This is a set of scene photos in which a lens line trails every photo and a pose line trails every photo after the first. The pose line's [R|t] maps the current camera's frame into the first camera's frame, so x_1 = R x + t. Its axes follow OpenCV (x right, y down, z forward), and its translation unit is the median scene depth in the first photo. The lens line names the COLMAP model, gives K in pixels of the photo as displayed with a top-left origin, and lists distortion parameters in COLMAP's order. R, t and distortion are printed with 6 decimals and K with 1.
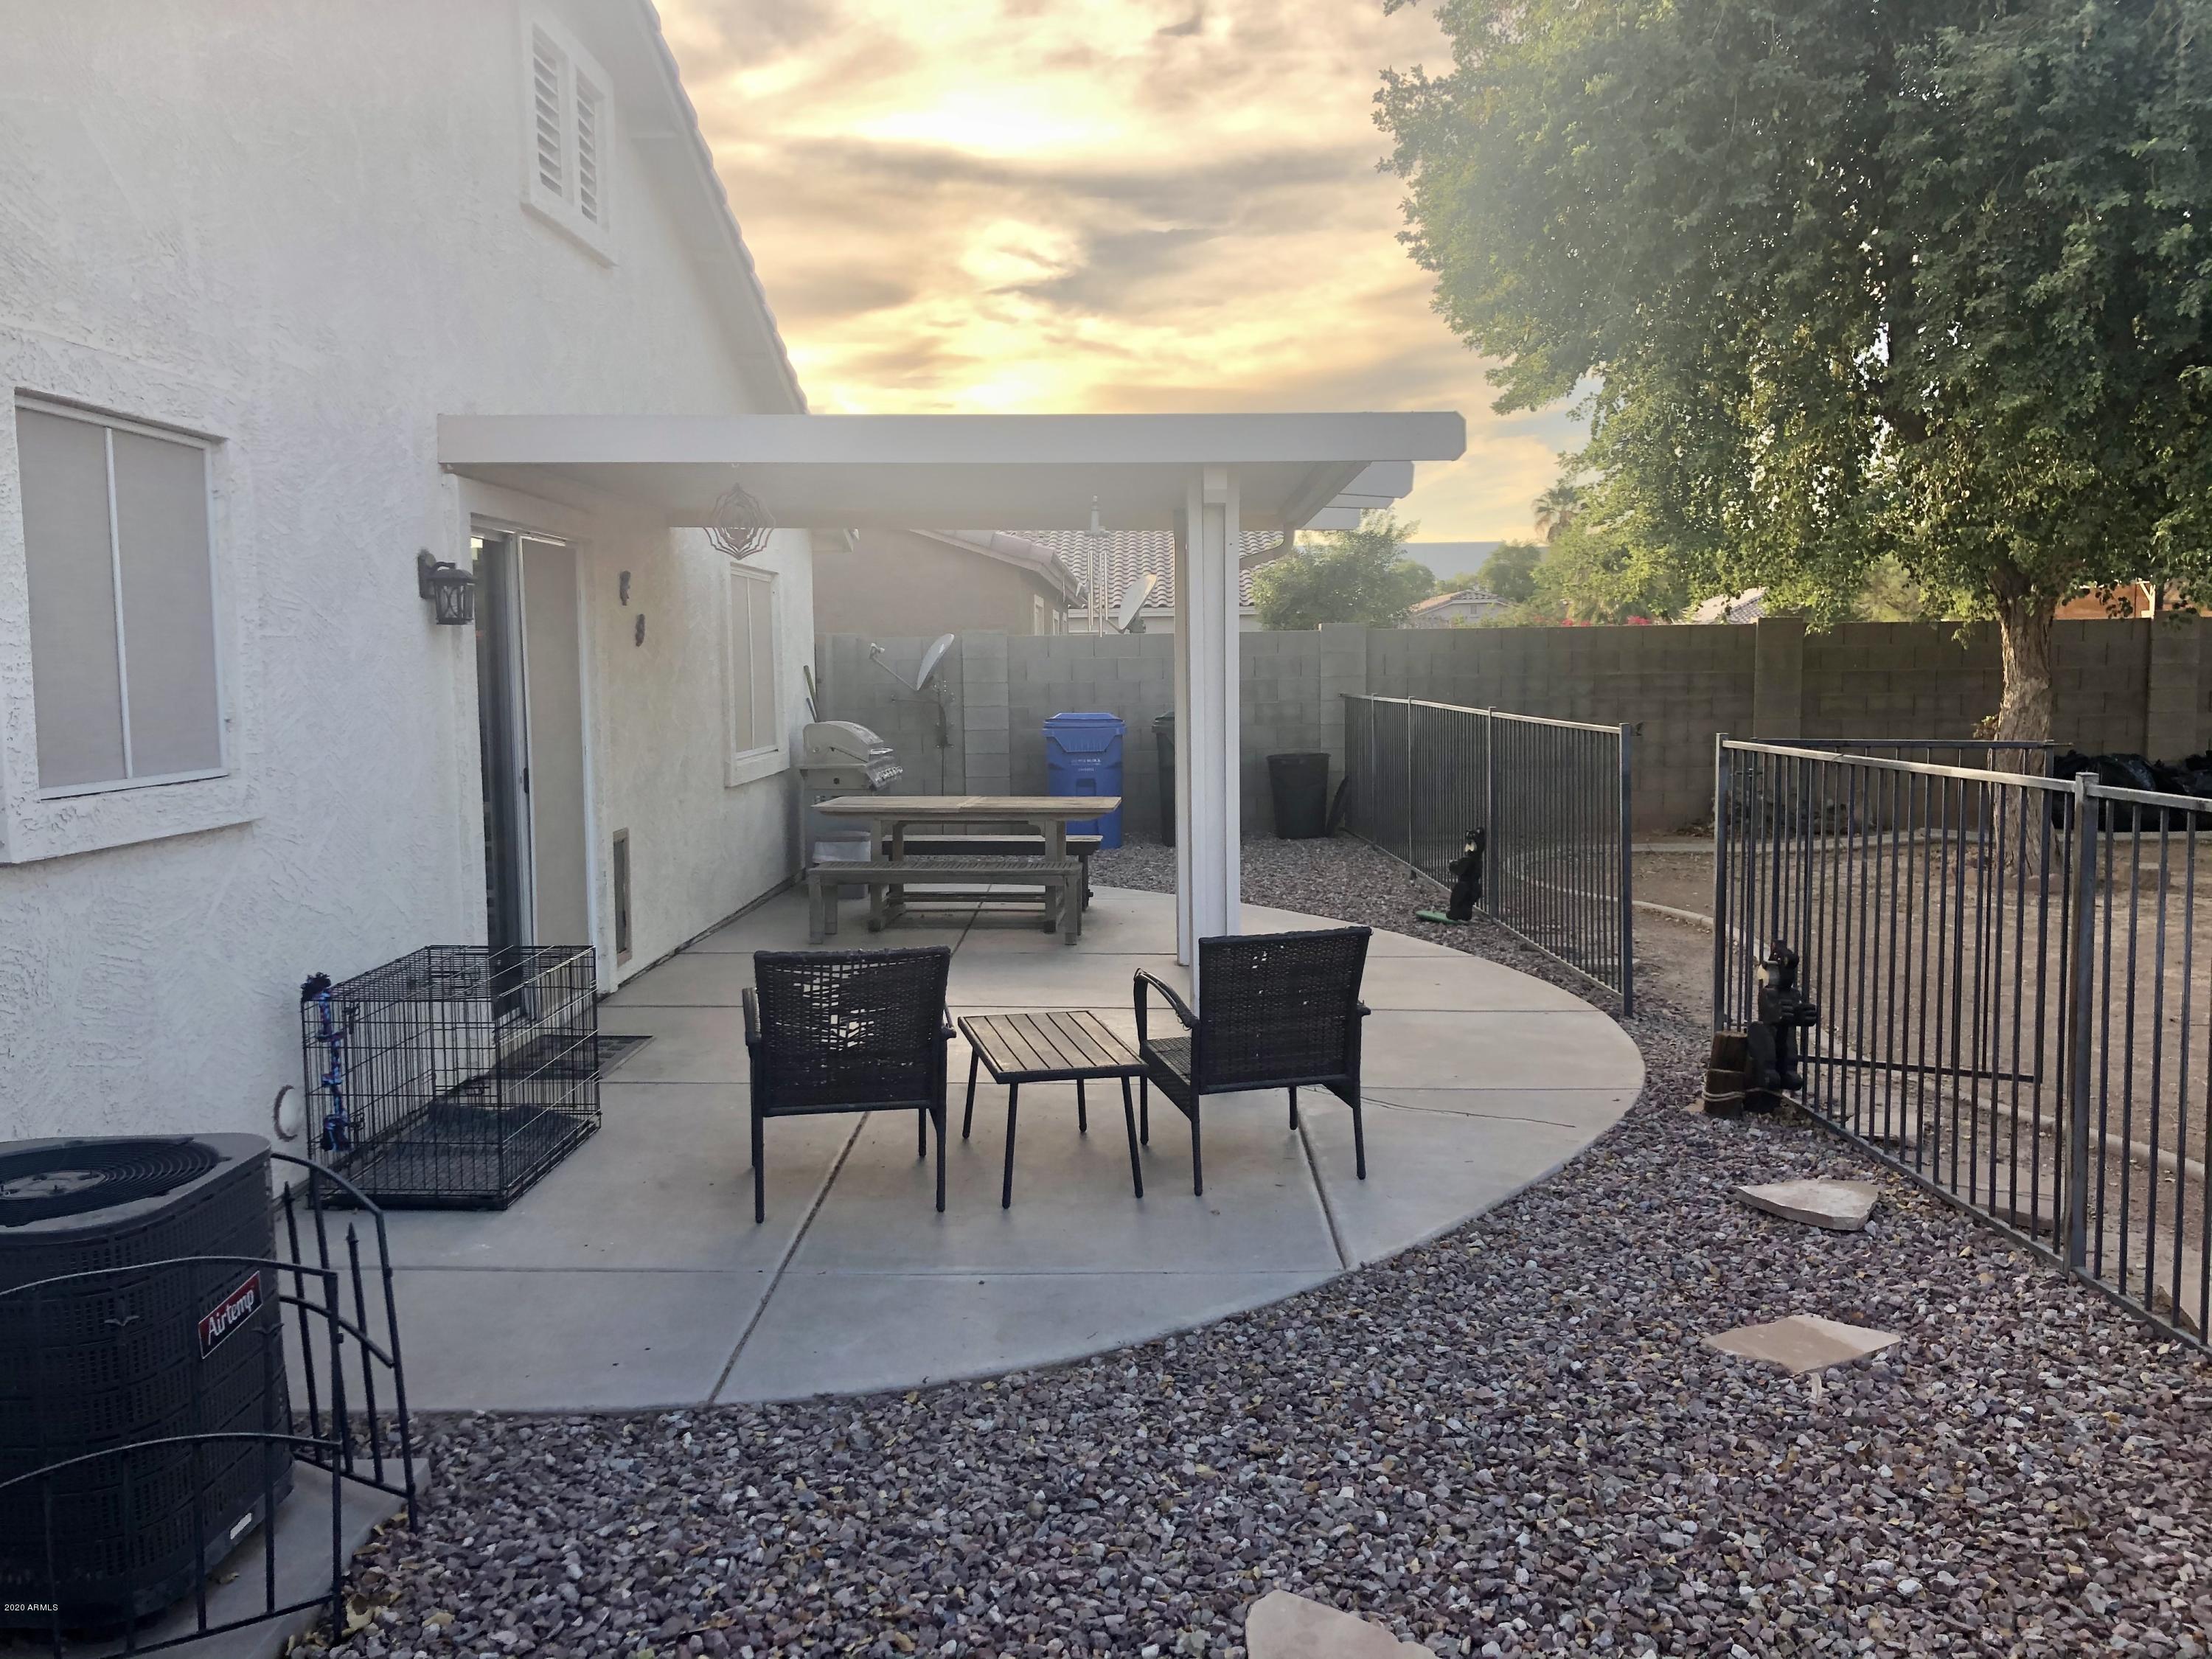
lens RADIAL K [[1828.4, 0, 1094.3], [0, 1828.4, 833.2], [0, 0, 1]] dist [0.002396, 0.060966]
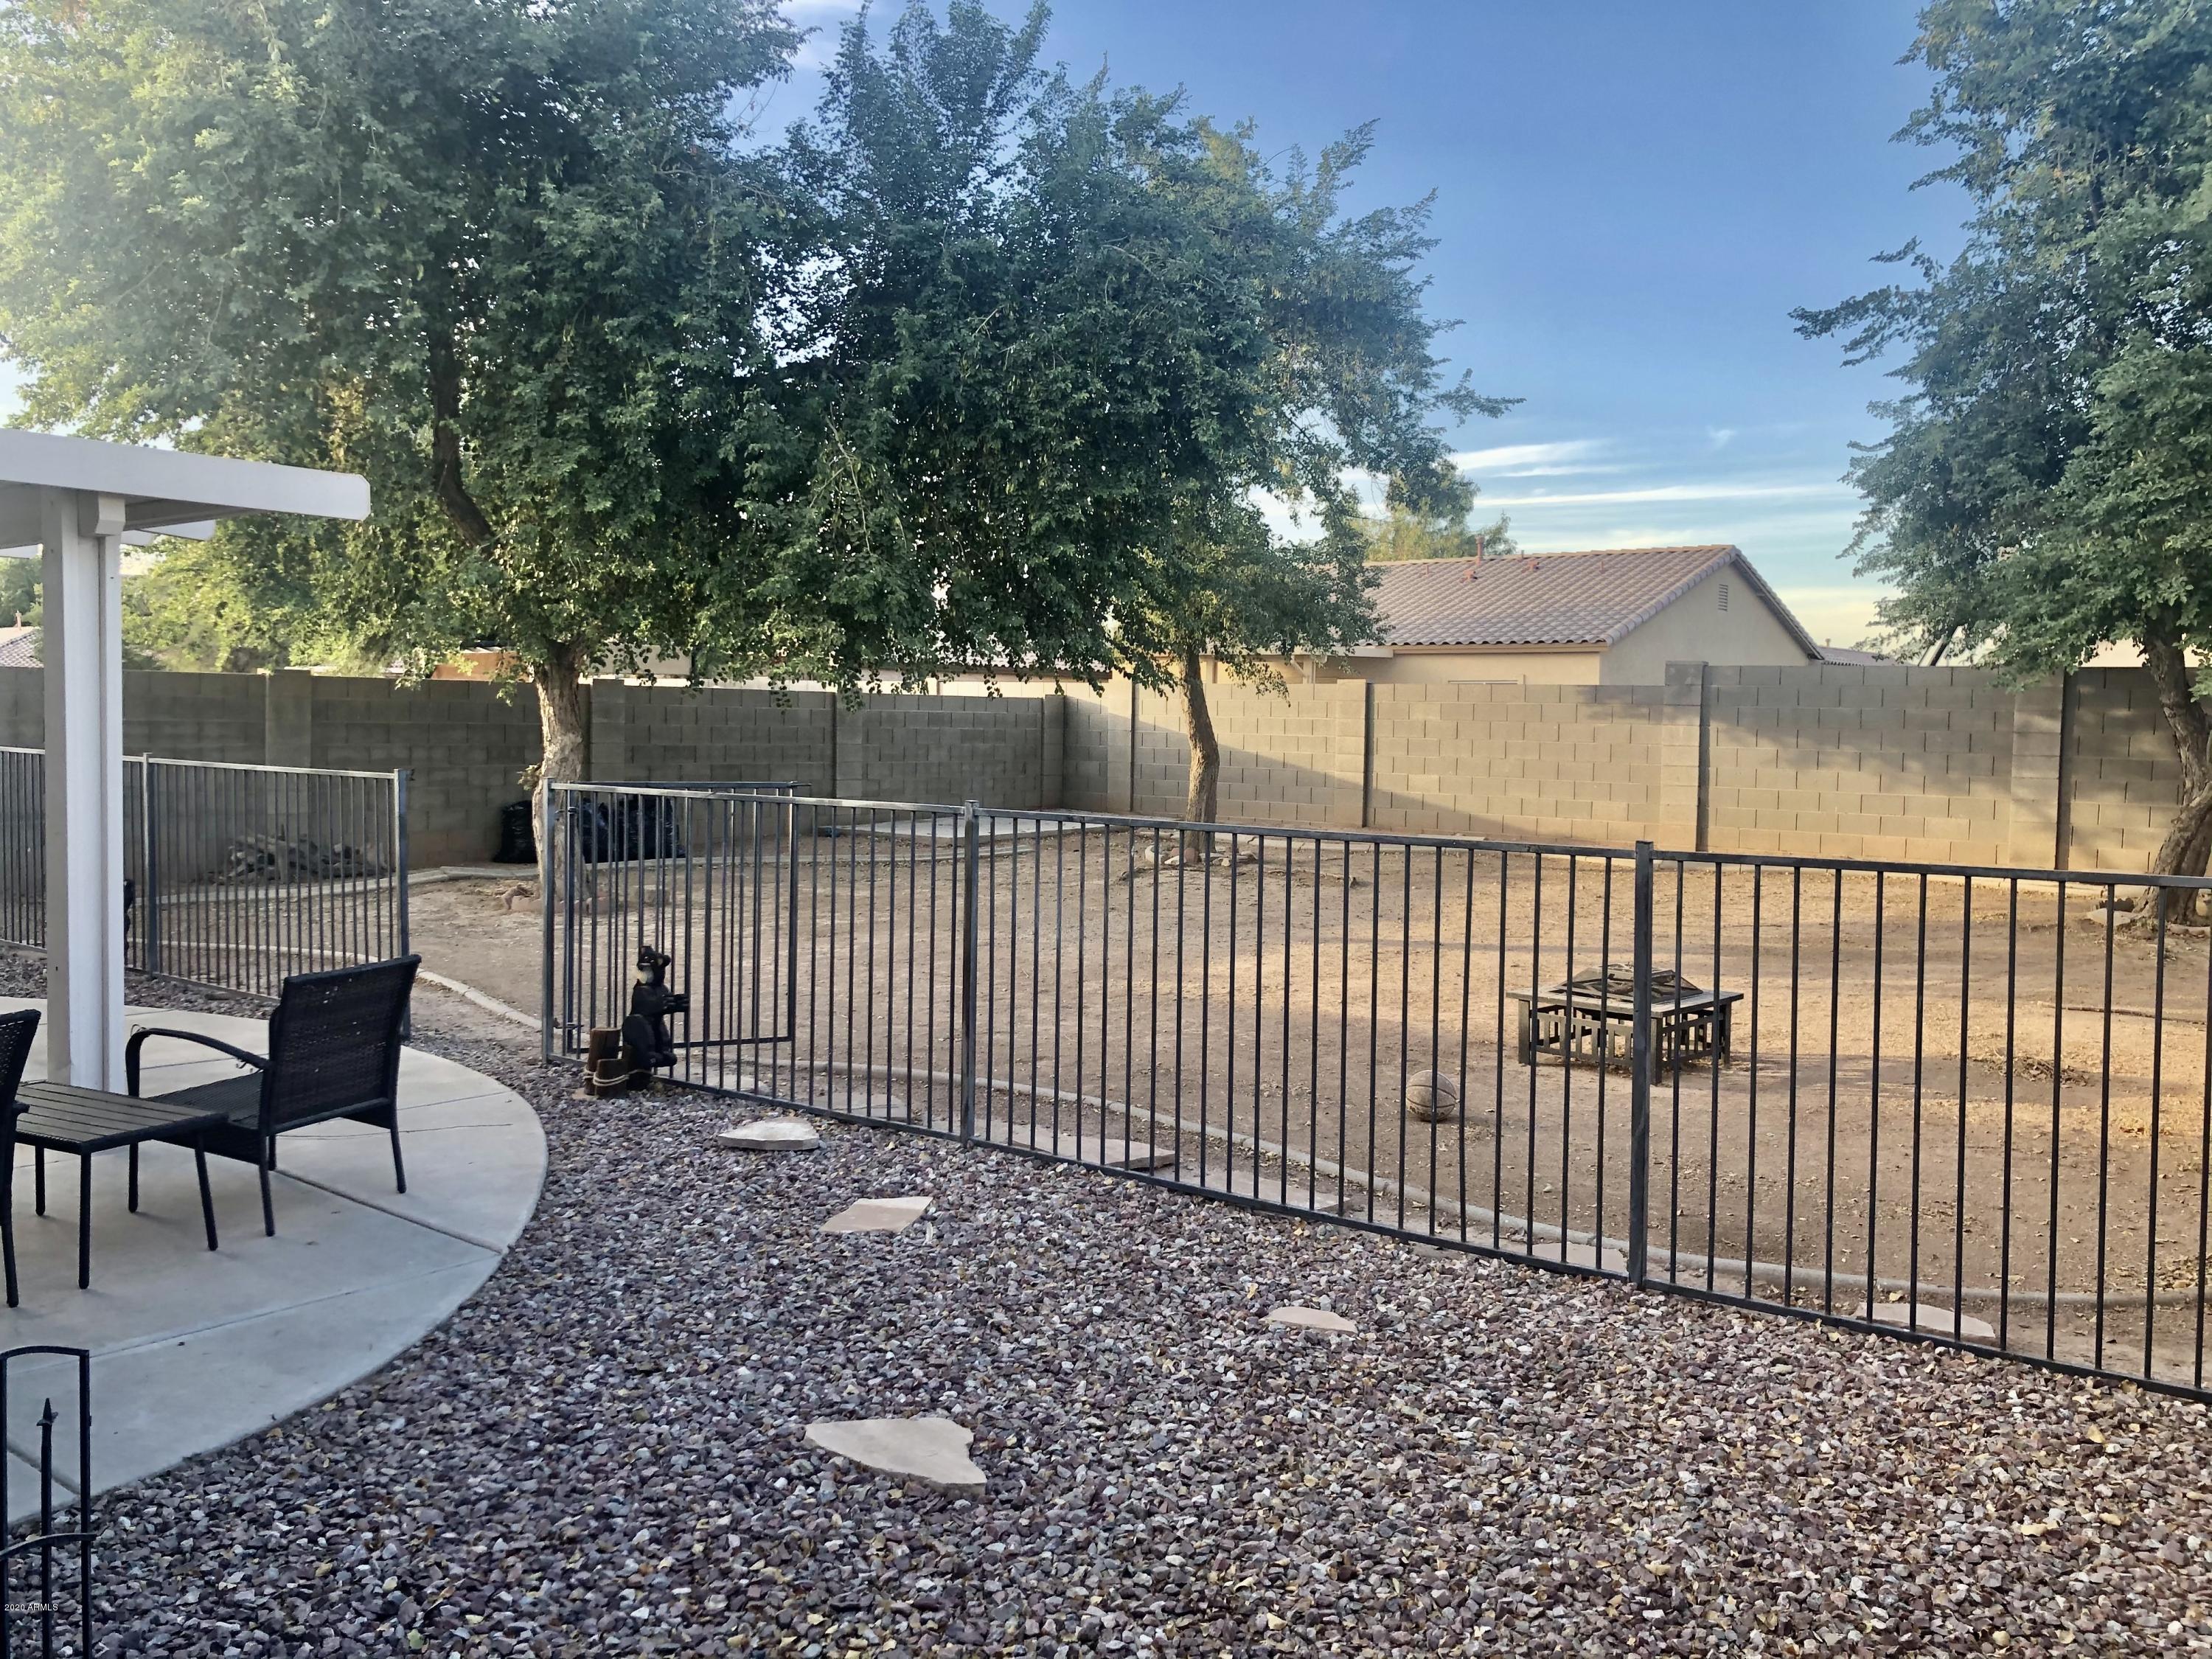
lens RADIAL K [[1828.4, 0, 1094.3], [0, 1828.4, 833.2], [0, 0, 1]] dist [0.002396, 0.060966]
pose [[0.626660, -0.029319, 0.778741, -0.370215], [0.050546, 0.998717, -0.003074, 0.002086], [-0.777652, 0.041288, 0.627338, 0.000287]]
